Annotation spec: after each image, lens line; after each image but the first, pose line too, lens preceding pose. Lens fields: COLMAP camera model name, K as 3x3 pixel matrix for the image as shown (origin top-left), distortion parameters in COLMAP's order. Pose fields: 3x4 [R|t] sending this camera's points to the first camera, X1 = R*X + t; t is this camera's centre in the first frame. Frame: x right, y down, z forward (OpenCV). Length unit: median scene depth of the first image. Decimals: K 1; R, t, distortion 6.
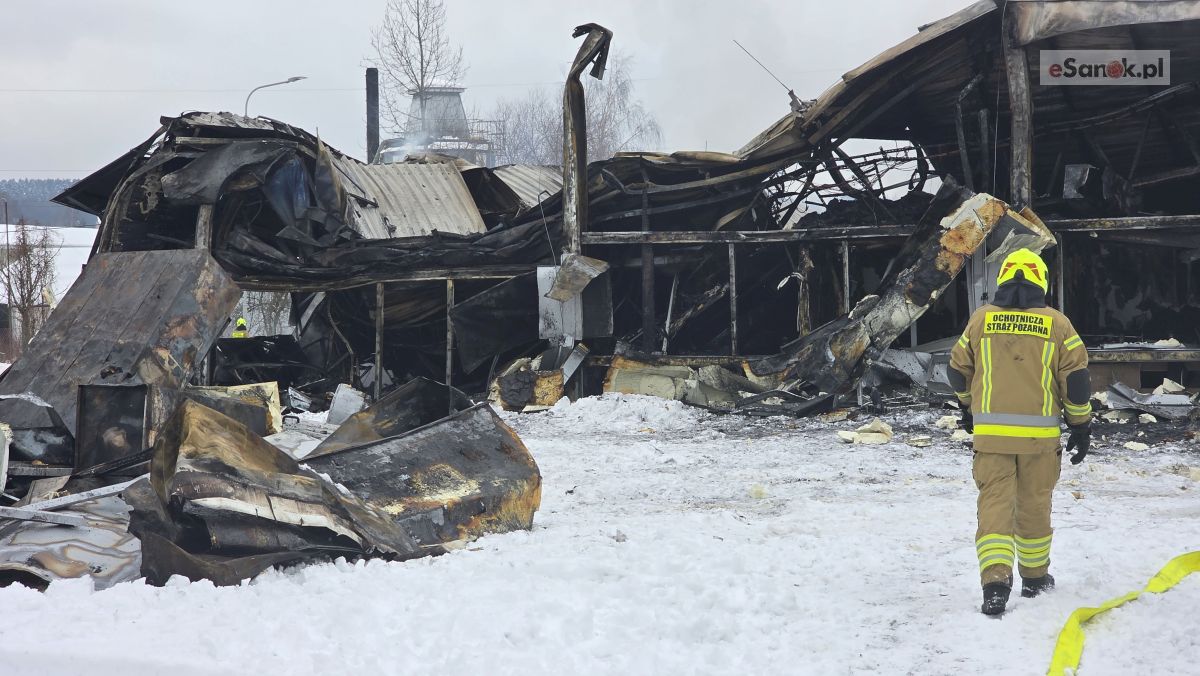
lens RADIAL K [[2368.7, 0, 597.6], [0, 2368.7, 333.1], [0, 0, 1]] dist [0.039916, 0.000000]
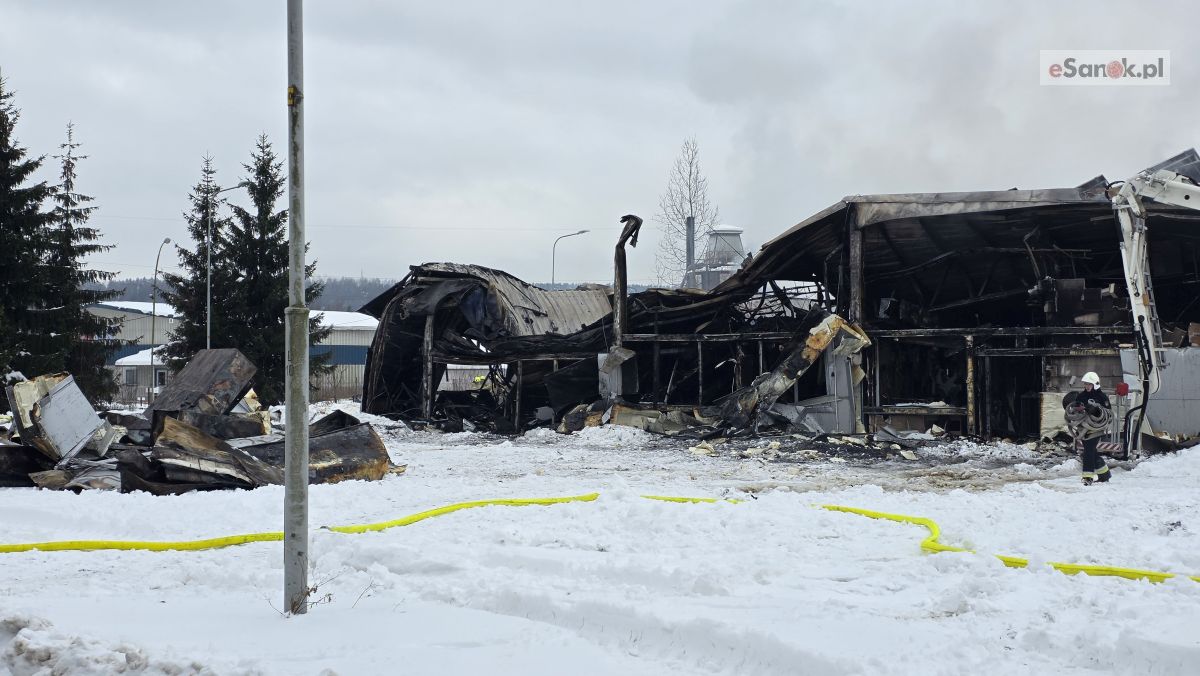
lens RADIAL K [[1647.2, 0, 580.7], [0, 1647.2, 338.9], [0, 0, 1]] dist [0.177367, 0.000000]
pose [[0.978238, 0.011562, -0.207165, 0.223722], [-0.017945, 0.999420, -0.028956, -0.003071], [0.206710, 0.032043, 0.977877, -0.204046]]
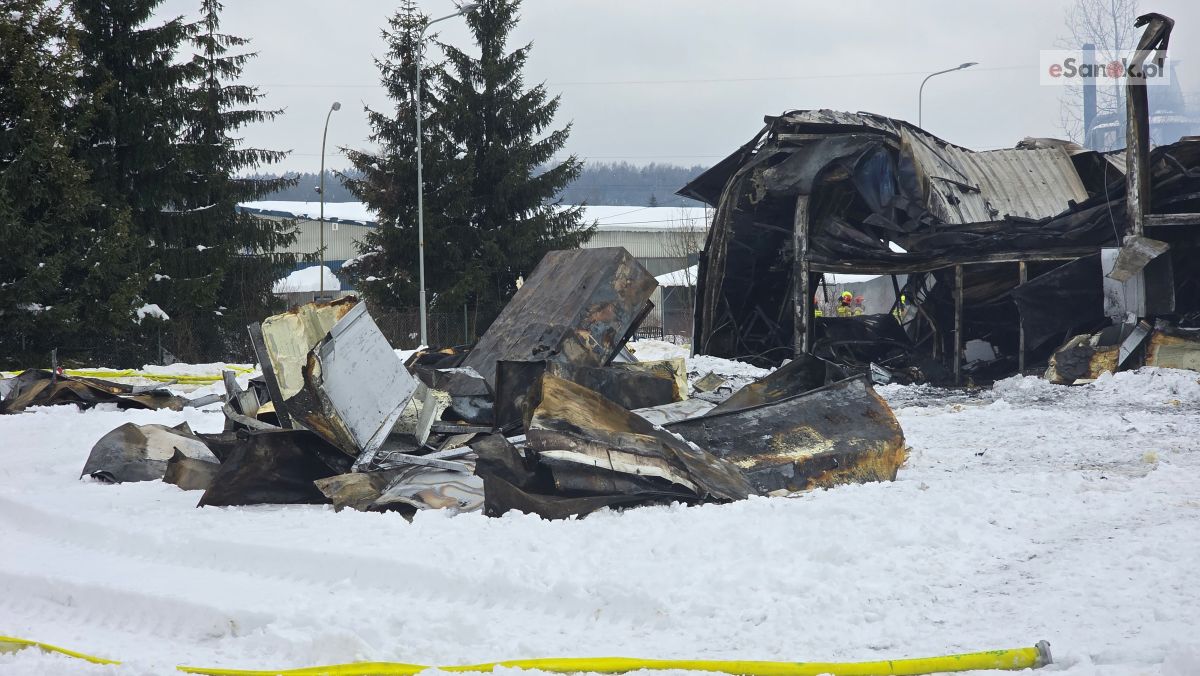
lens RADIAL K [[2368.7, 0, 570.7], [0, 2368.7, 321.4], [0, 0, 1]] dist [0.039916, 0.000000]
pose [[0.945040, -0.006753, -0.326884, 0.099818], [0.008341, 0.999959, 0.003456, -0.001056], [0.326848, -0.005992, 0.945058, -0.071694]]
